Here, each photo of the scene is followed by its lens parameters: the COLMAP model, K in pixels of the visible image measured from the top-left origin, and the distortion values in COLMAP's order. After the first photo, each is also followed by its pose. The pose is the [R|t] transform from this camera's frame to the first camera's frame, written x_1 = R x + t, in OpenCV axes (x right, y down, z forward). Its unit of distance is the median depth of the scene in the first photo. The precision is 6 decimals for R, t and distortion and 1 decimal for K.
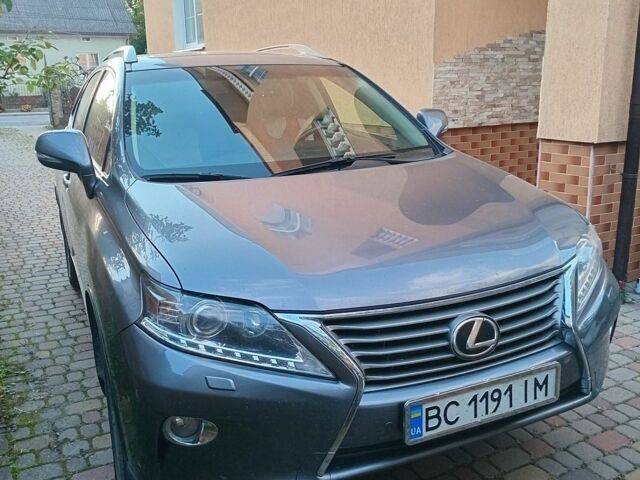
lens RADIAL K [[642.9, 0, 320.0], [0, 642.9, 240.0], [0, 0, 1]] dist [0.016988, -0.005941]
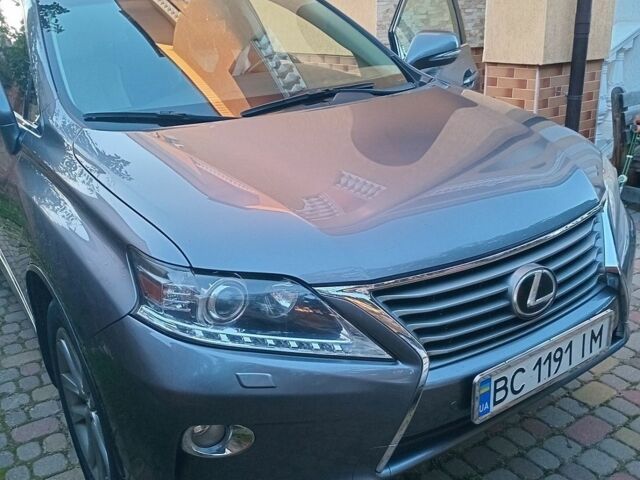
lens RADIAL K [[642.9, 0, 320.0], [0, 642.9, 240.0], [0, 0, 1]] dist [0.016988, -0.005941]
pose [[0.983500, -0.078054, 0.163202, -0.183511], [0.061093, 0.992435, 0.106487, -0.030863], [-0.170279, -0.094760, 0.980829, 0.201265]]
